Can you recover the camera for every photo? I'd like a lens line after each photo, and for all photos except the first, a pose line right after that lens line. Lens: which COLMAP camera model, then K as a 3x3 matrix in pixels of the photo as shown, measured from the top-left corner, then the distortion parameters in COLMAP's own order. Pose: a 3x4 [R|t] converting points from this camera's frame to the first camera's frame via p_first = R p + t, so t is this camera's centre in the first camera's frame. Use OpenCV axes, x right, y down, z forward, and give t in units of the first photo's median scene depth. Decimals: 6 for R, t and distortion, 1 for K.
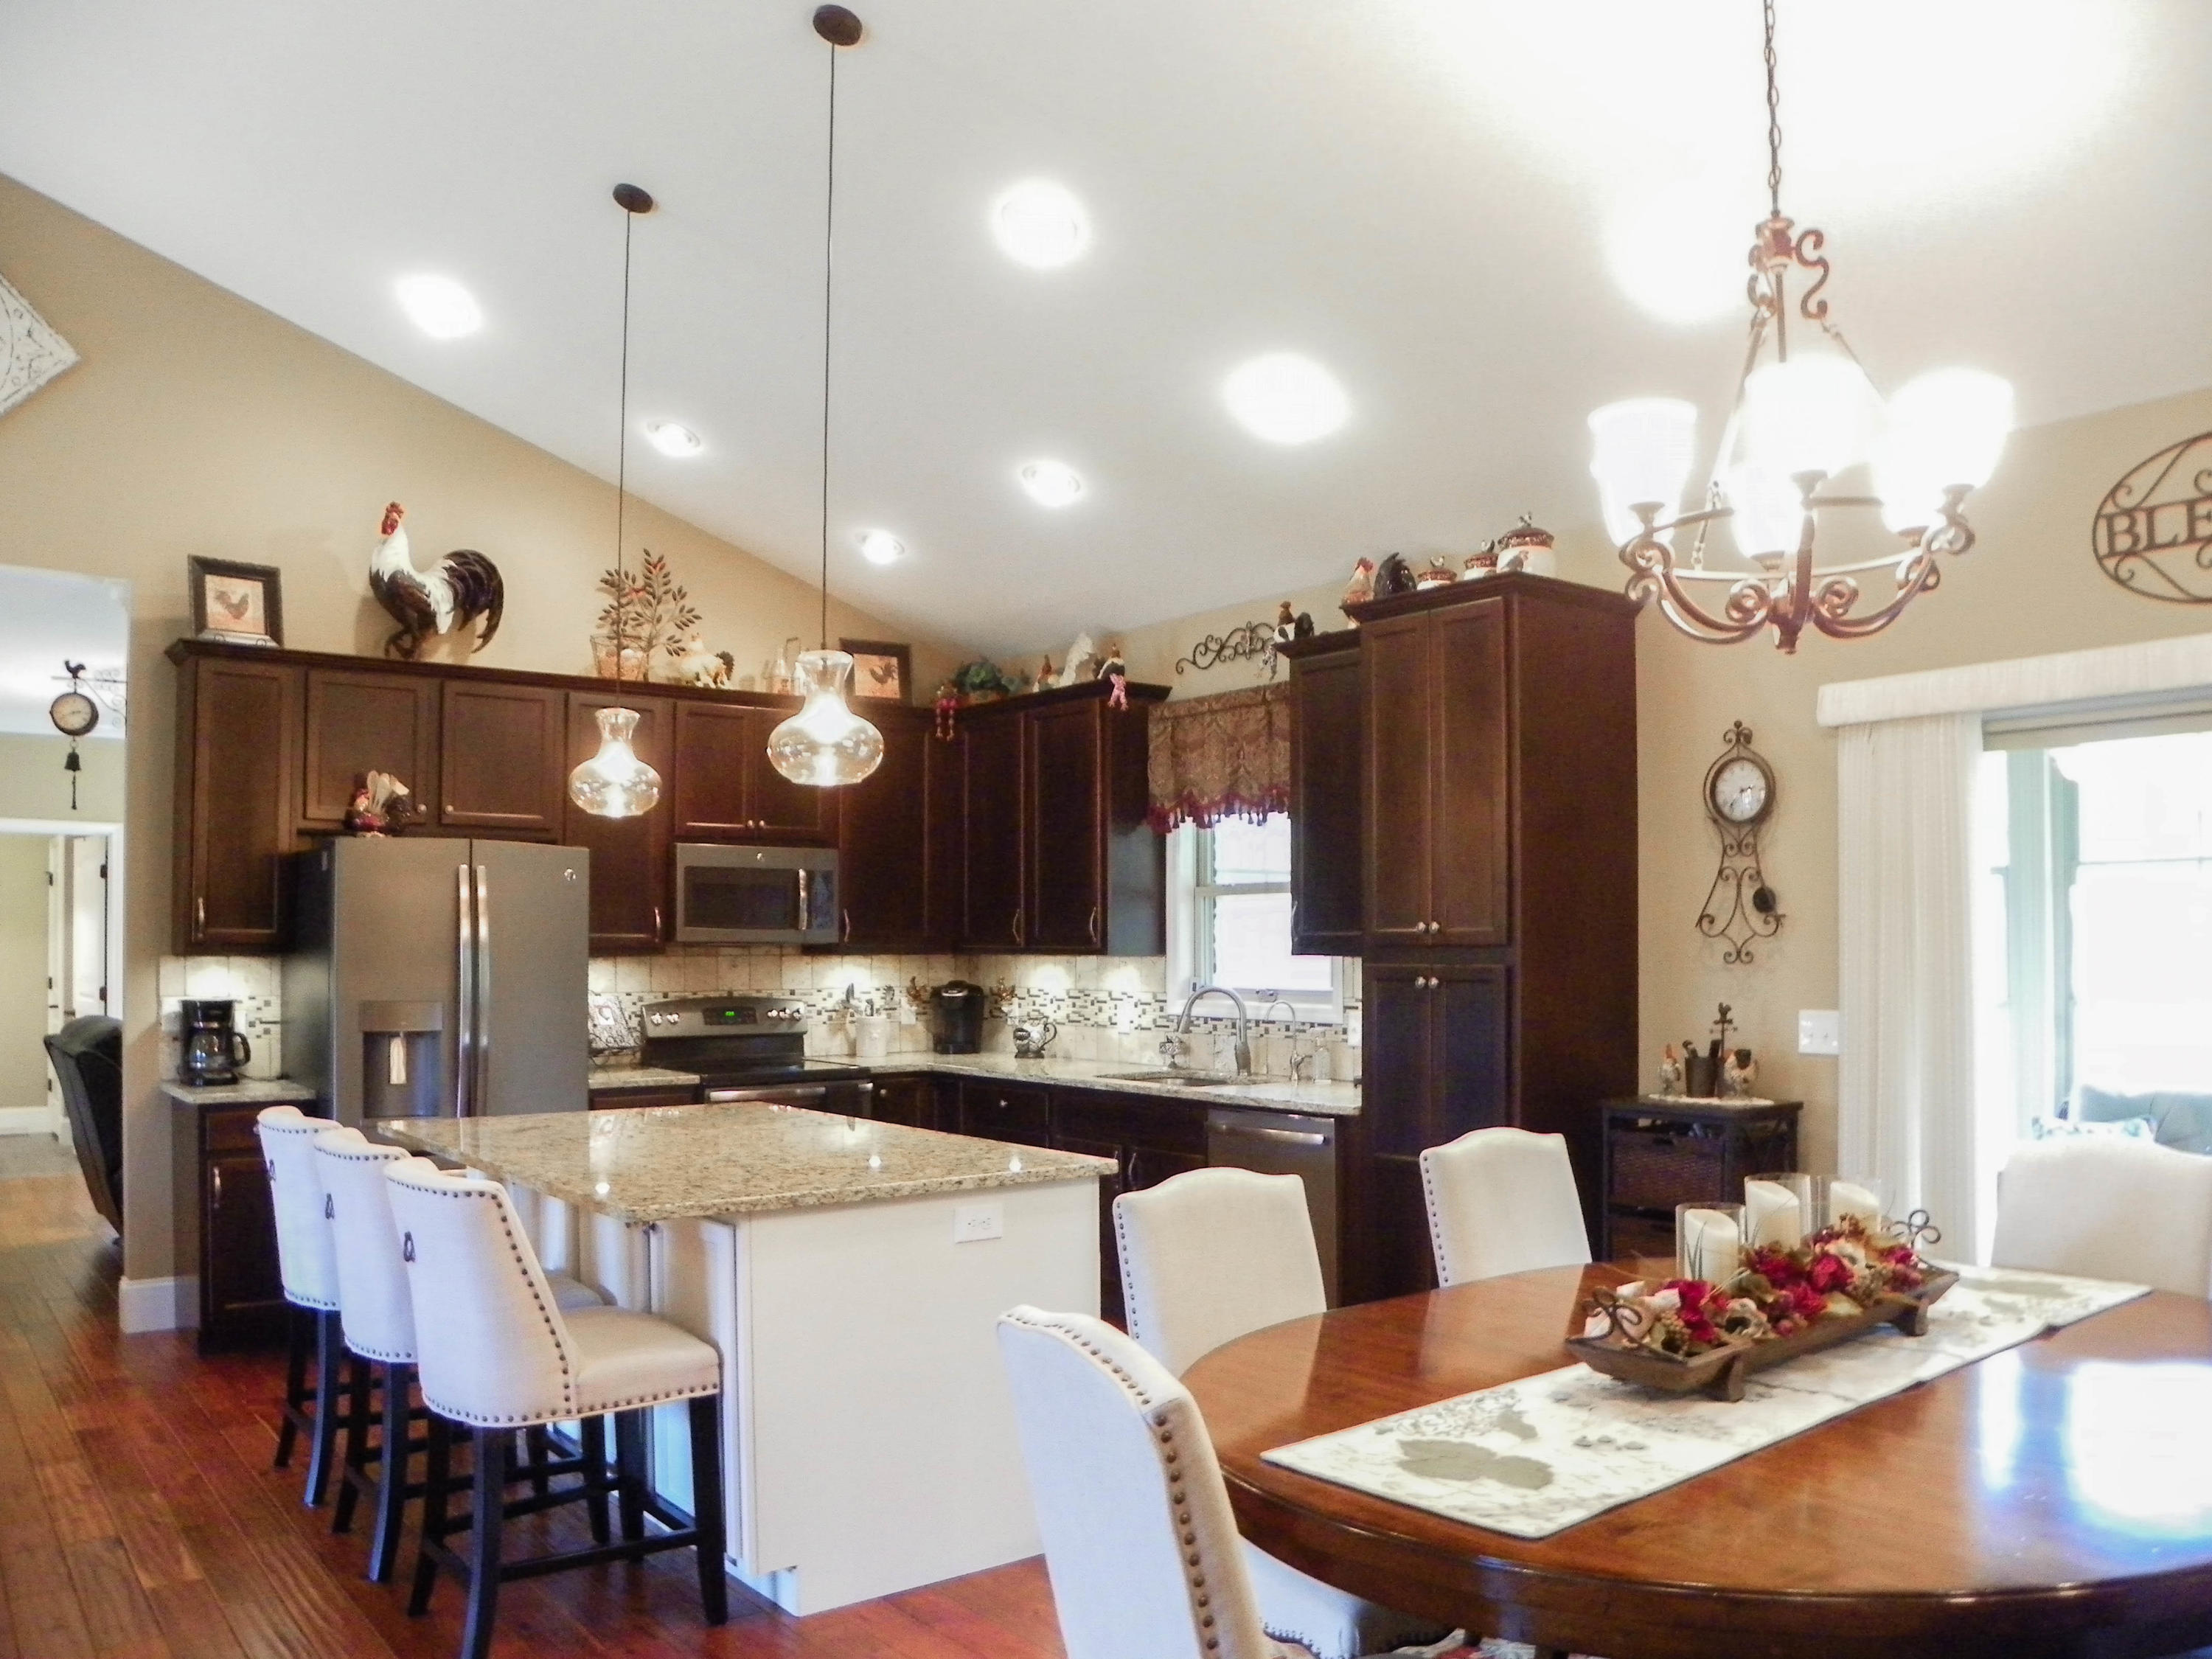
lens RADIAL K [[1707.5, 0, 1108.4], [0, 1707.5, 907.9], [0, 0, 1]] dist [-0.158124, 0.096900]
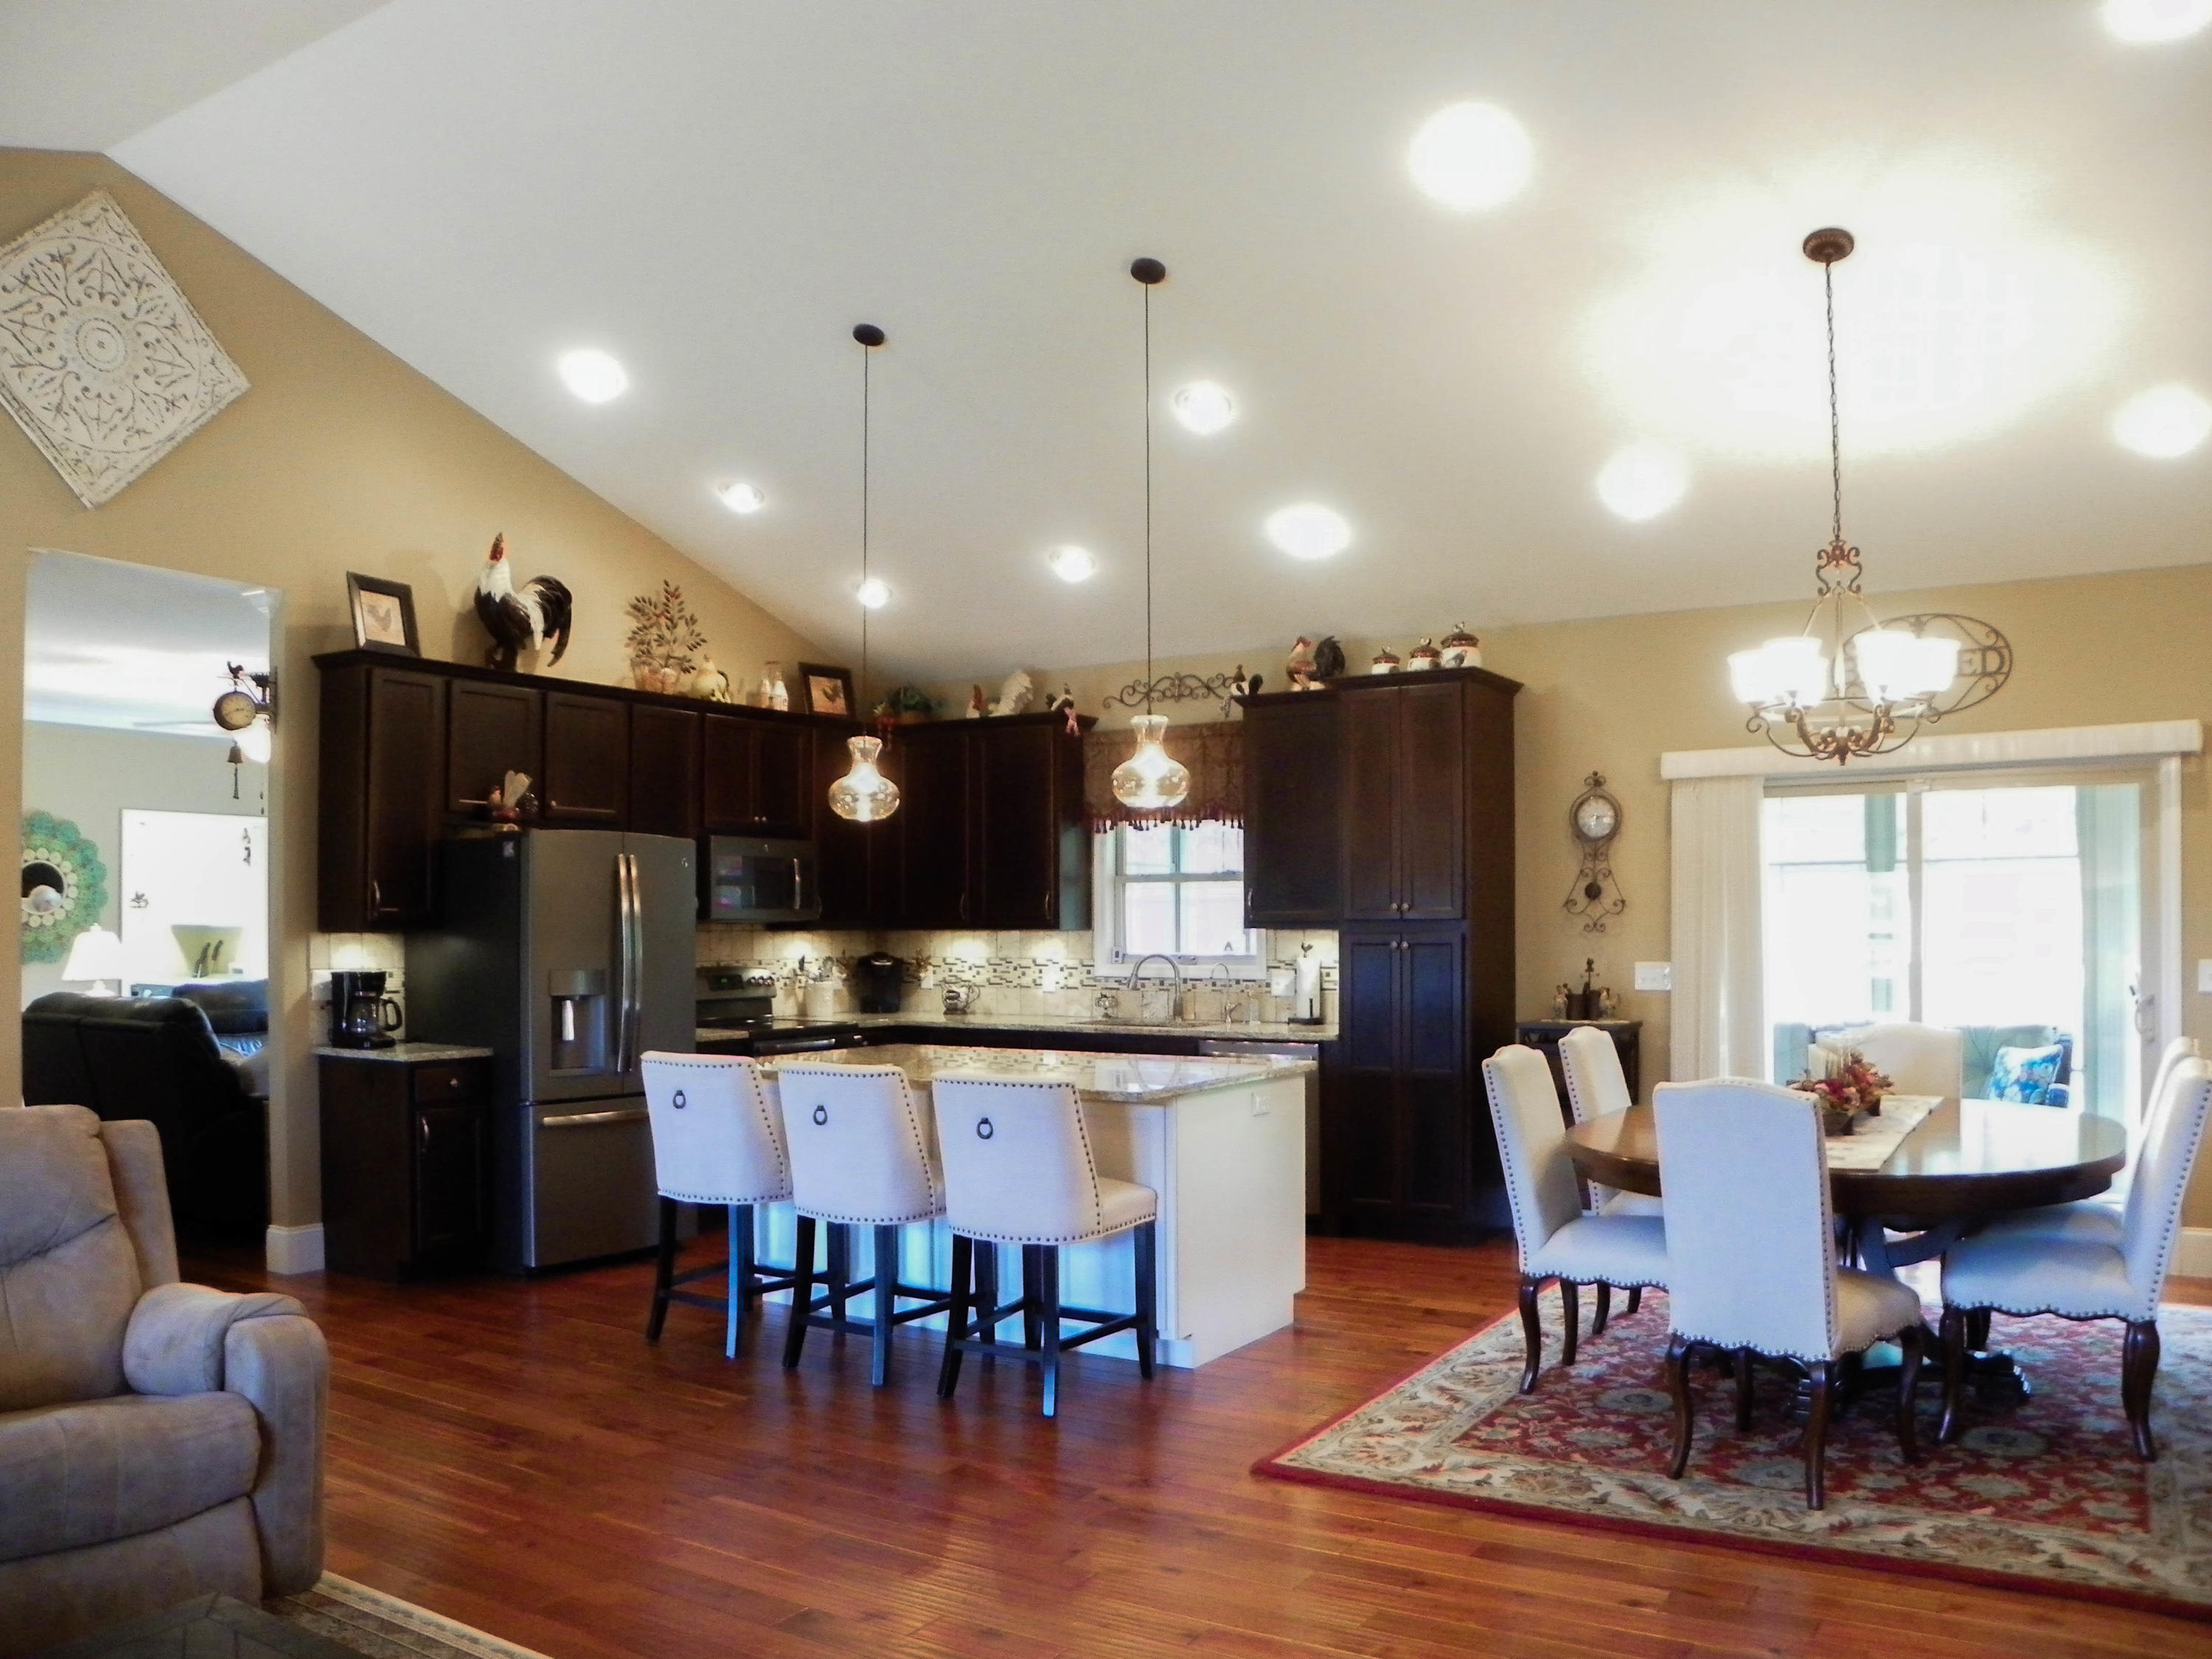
lens RADIAL K [[1707.5, 0, 1101.6], [0, 1707.5, 905.5], [0, 0, 1]] dist [-0.158124, 0.096900]
pose [[0.941691, 0.002253, 0.336471, -0.450054], [-0.005364, 0.999951, 0.008316, -0.000859], [-0.336436, -0.009636, 0.941657, -0.230494]]
